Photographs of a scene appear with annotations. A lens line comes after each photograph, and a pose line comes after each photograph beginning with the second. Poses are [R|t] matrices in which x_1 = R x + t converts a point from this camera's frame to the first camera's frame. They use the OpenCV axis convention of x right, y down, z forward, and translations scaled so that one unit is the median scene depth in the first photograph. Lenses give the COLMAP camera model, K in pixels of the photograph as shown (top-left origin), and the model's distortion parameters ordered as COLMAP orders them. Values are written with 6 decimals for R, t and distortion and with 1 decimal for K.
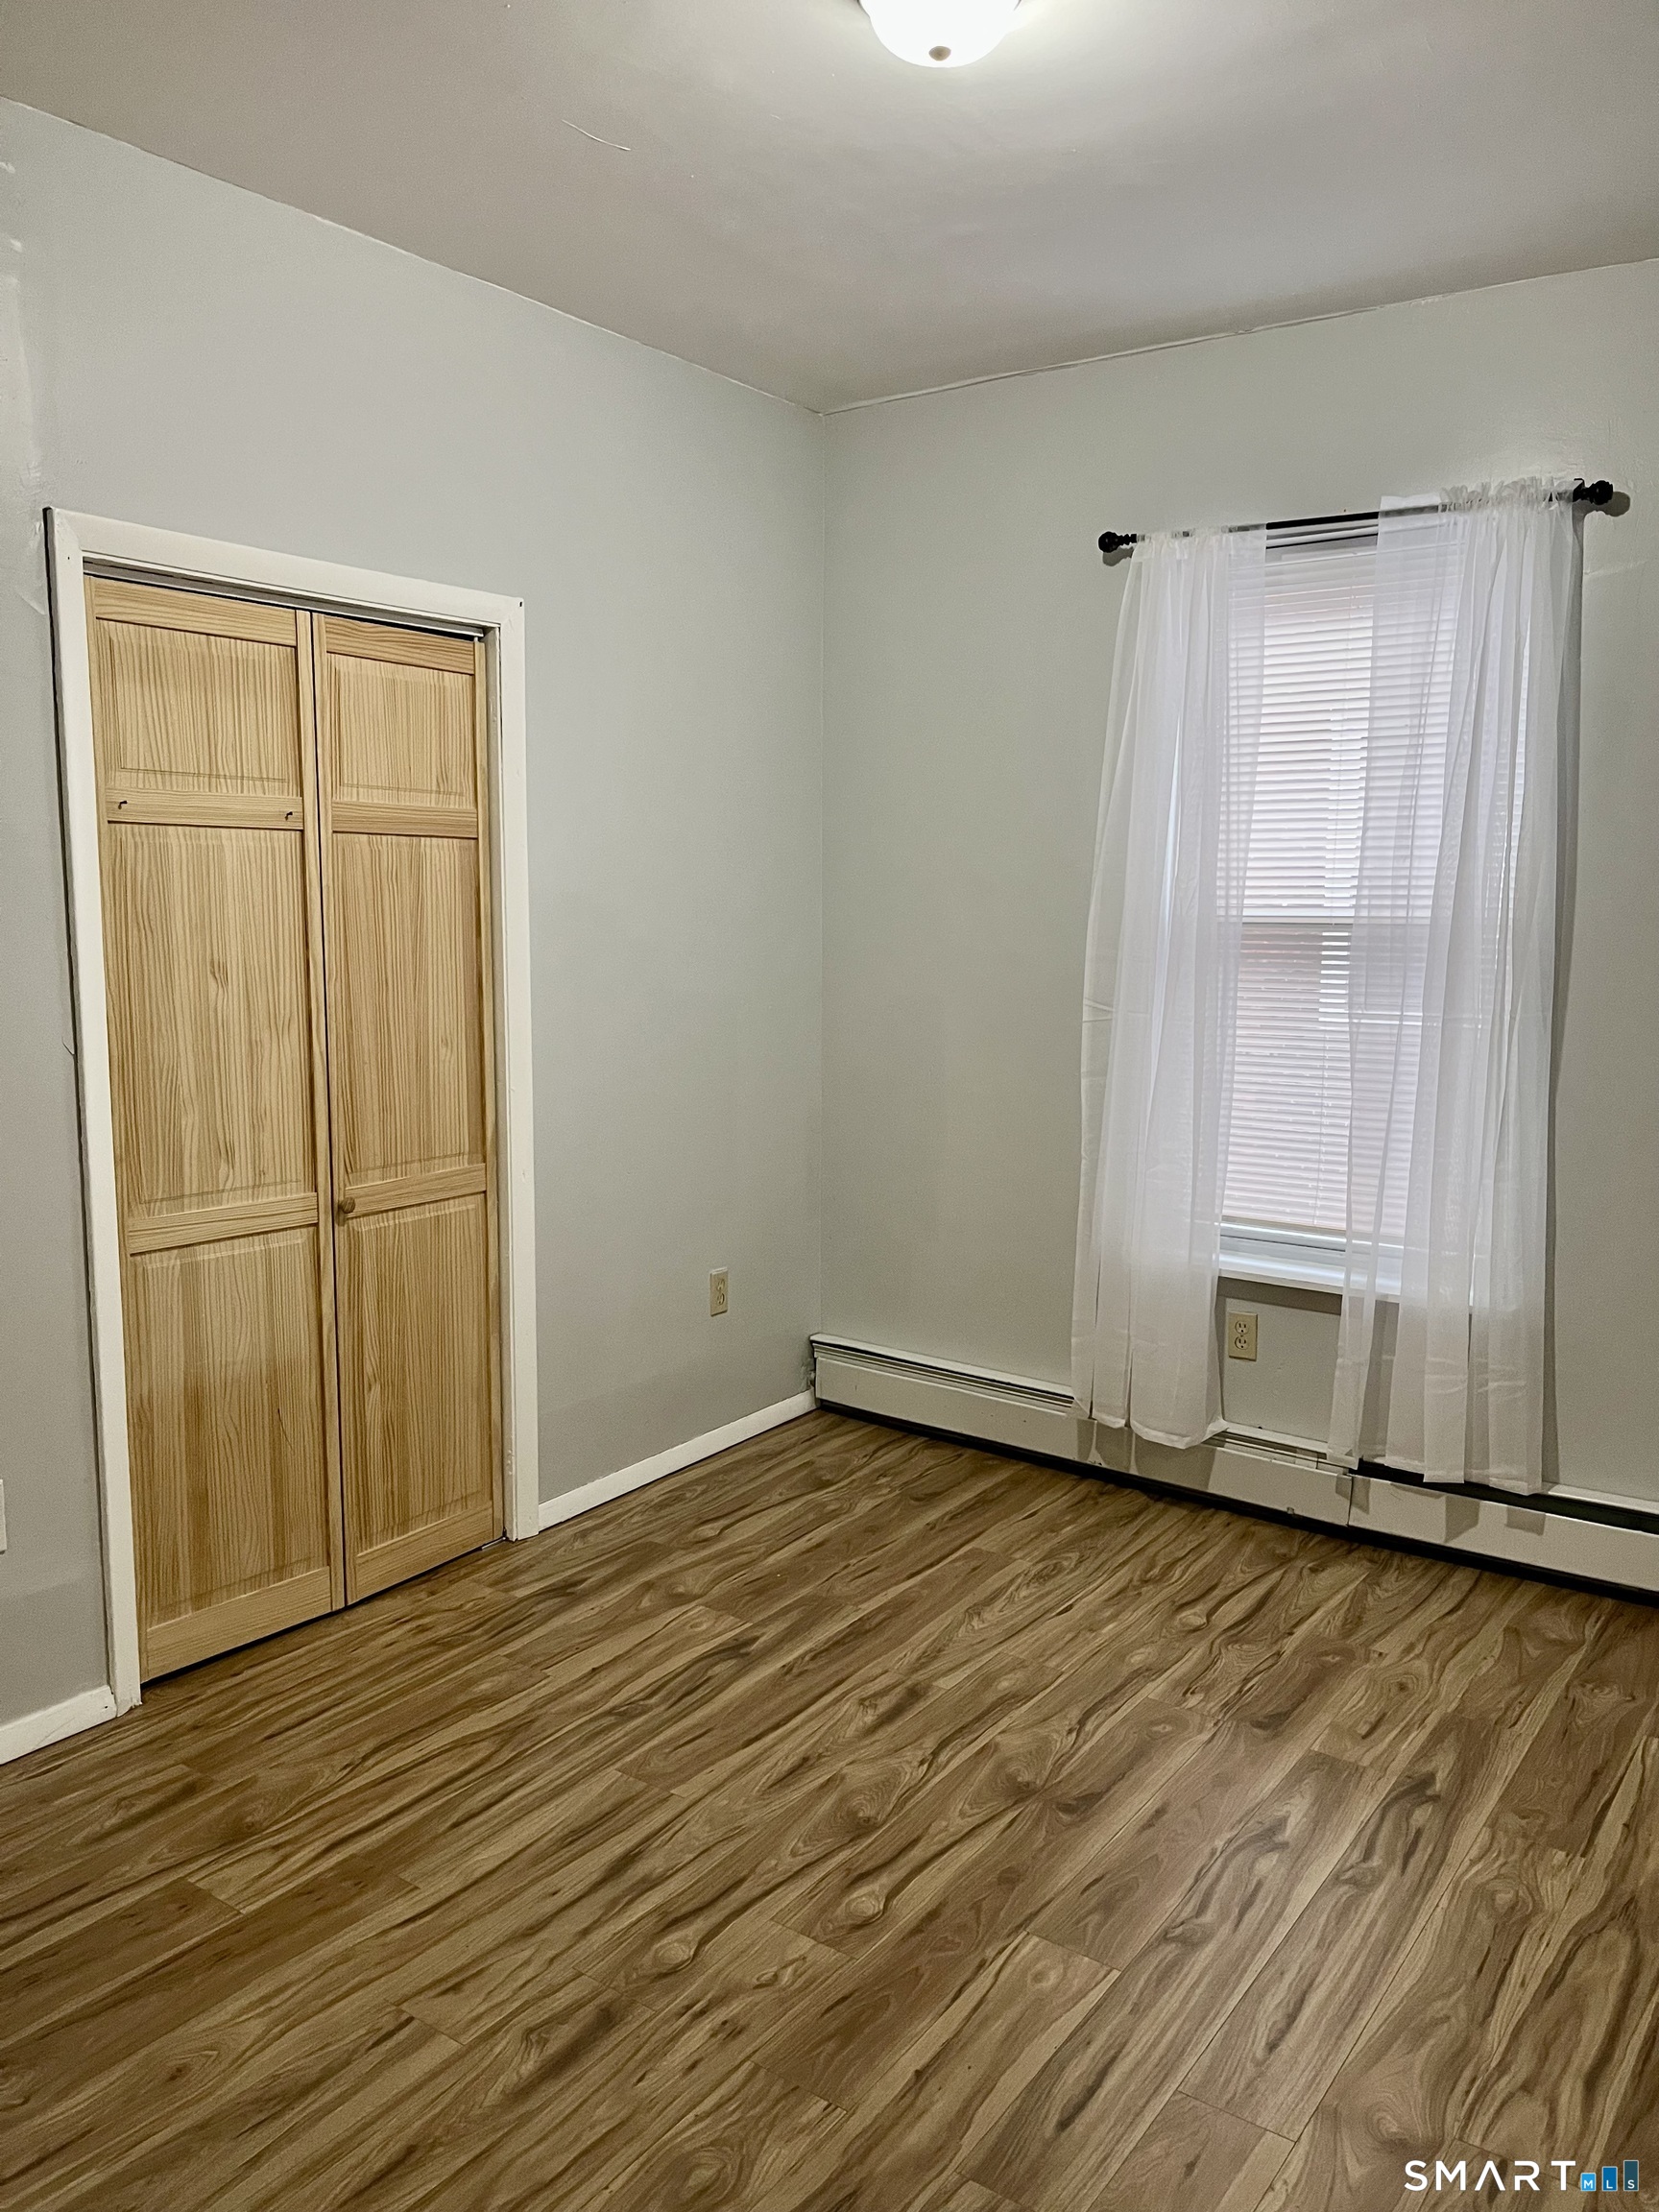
lens RADIAL K [[1667.4, 0, 843.3], [0, 1667.4, 1111.9], [0, 0, 1]] dist [0.050676, -0.060086]
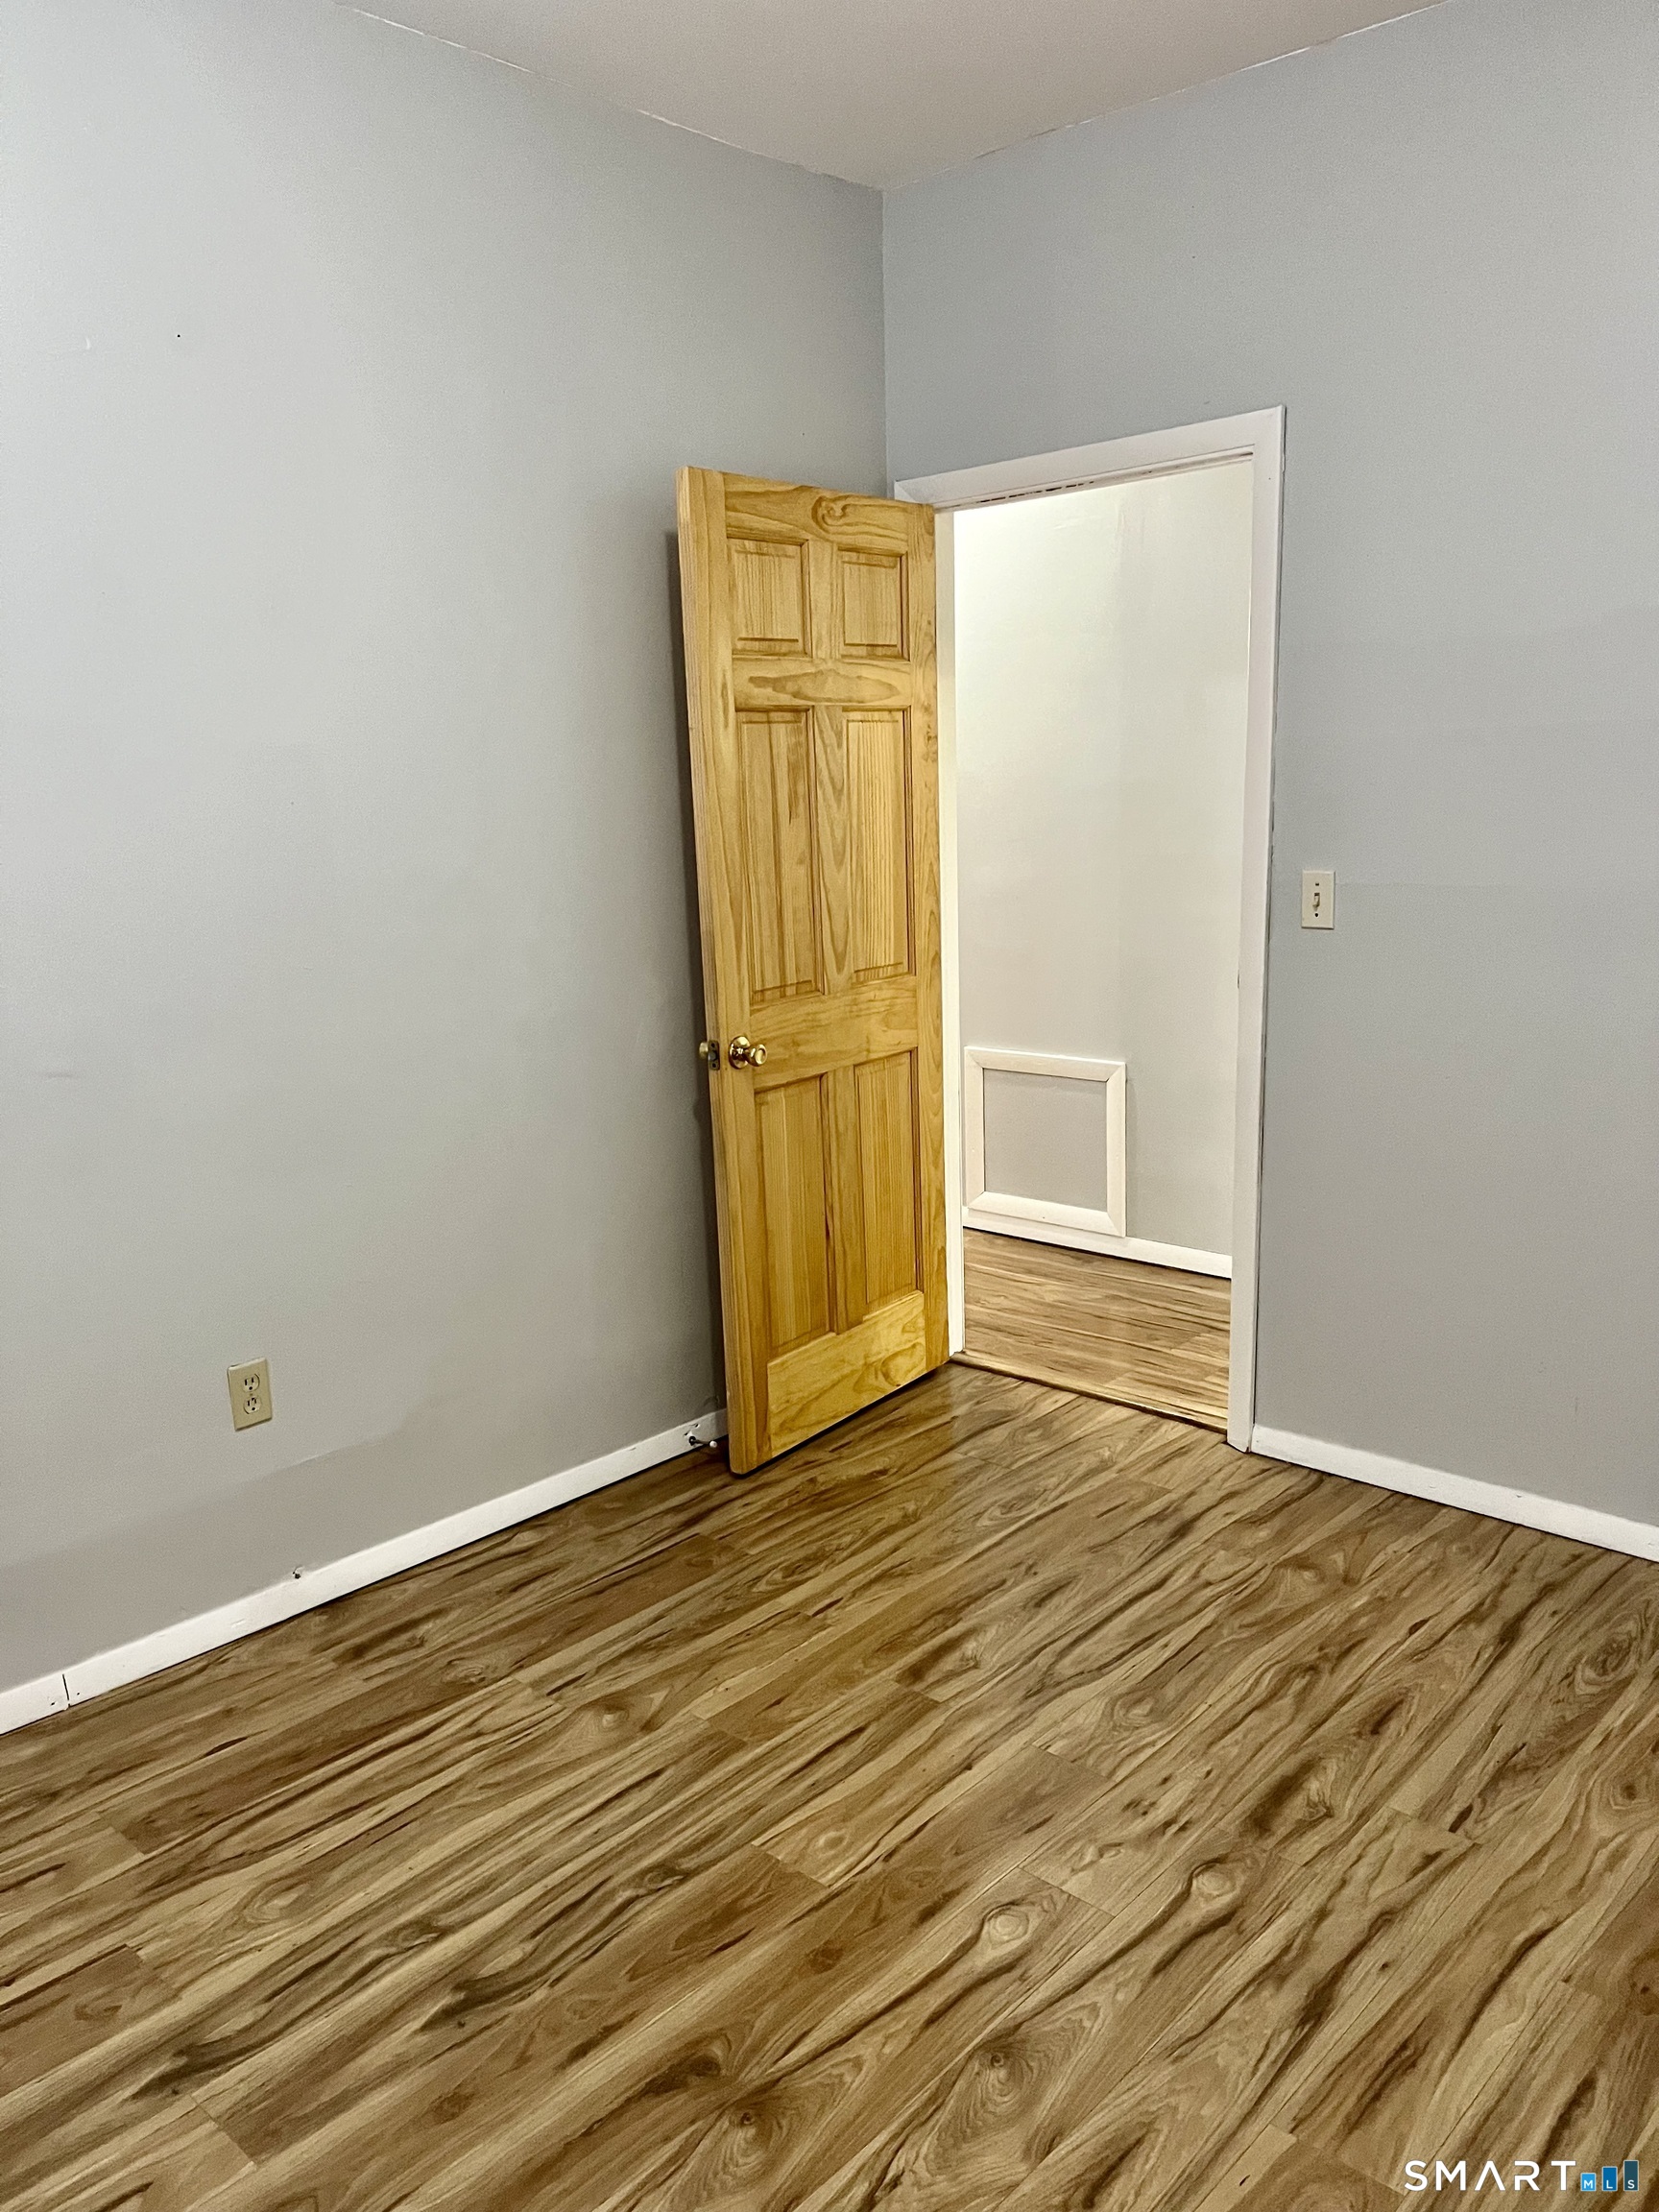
lens RADIAL K [[1667.4, 0, 843.3], [0, 1667.4, 1111.9], [0, 0, 1]] dist [0.050676, -0.060086]
pose [[-0.992363, -0.003002, 0.123316, -0.010210], [0.037119, 0.946100, 0.321742, -0.213033], [-0.117635, 0.323862, -0.938763, 1.751345]]
